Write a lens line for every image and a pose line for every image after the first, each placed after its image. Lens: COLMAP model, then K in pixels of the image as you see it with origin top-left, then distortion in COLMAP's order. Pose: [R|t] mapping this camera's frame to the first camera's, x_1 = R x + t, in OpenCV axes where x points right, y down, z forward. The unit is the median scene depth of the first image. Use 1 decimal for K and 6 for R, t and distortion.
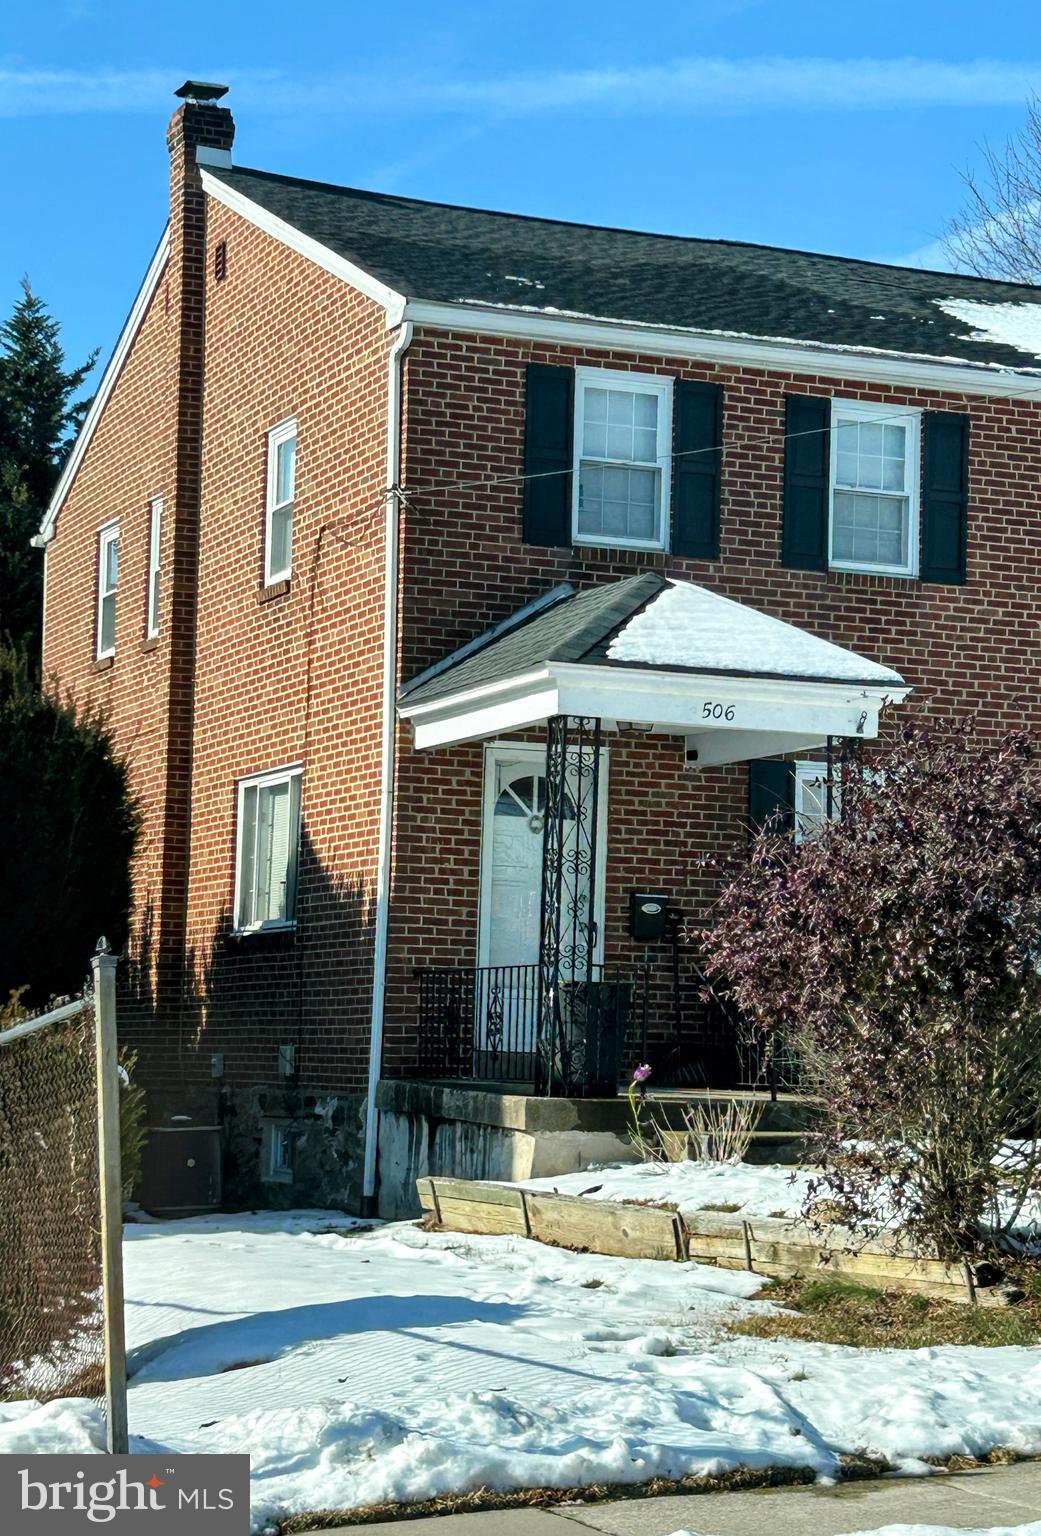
lens RADIAL K [[3165.7, 0, 577.9], [0, 3165.7, 787.3], [0, 0, 1]] dist [0.189421, -0.668128]
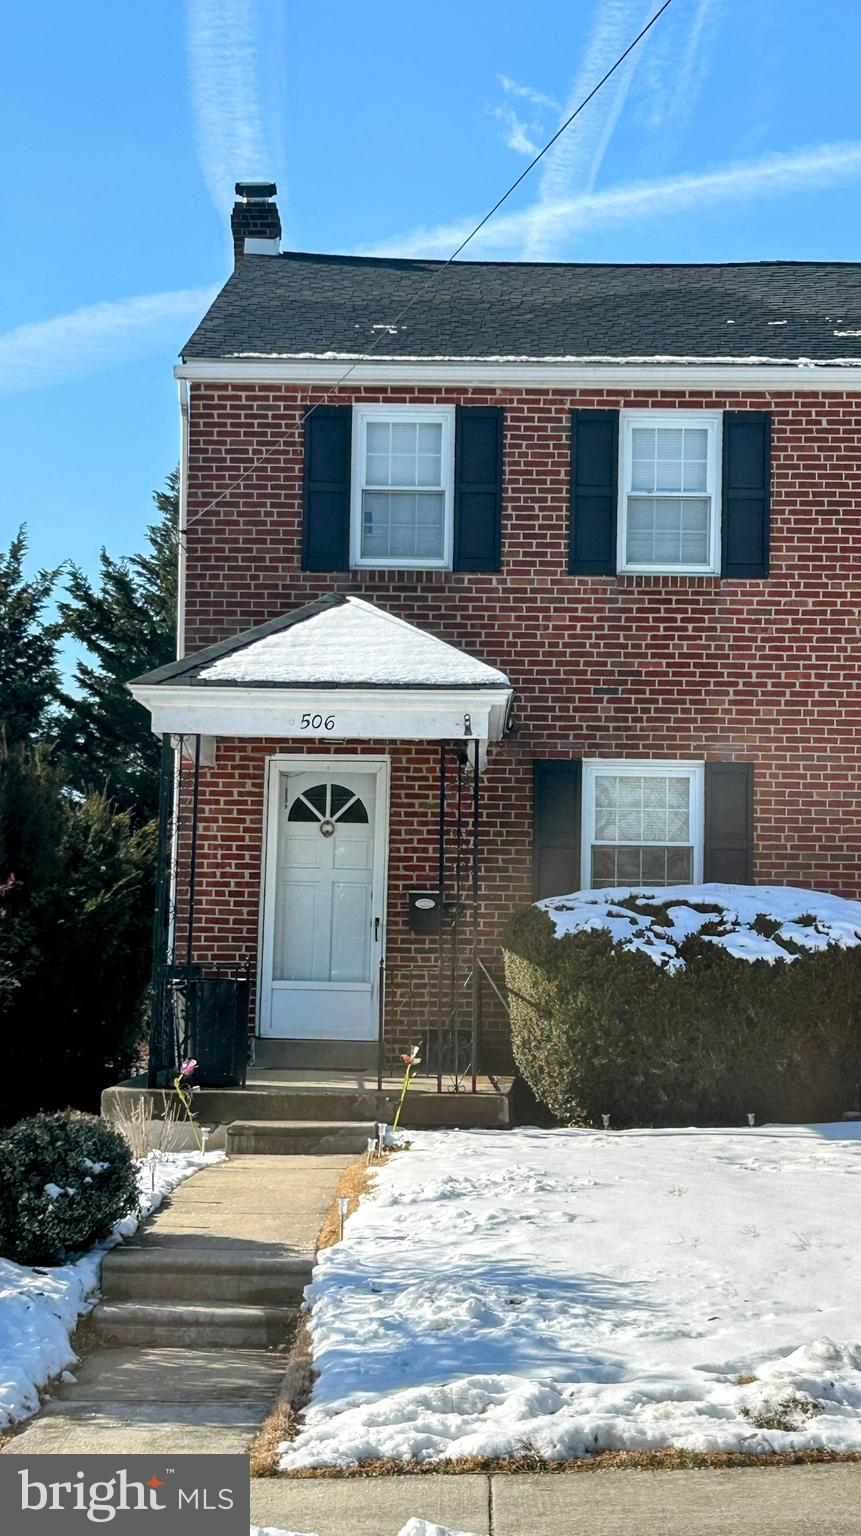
lens RADIAL K [[2673.1, 0, 472.6], [0, 2673.1, 757.8], [0, 0, 1]] dist [0.354038, -3.974819]
pose [[0.909047, -0.042989, -0.414470, 0.400968], [0.040437, 0.999070, -0.014935, 0.003099], [0.414727, -0.003183, 0.909940, 0.179228]]
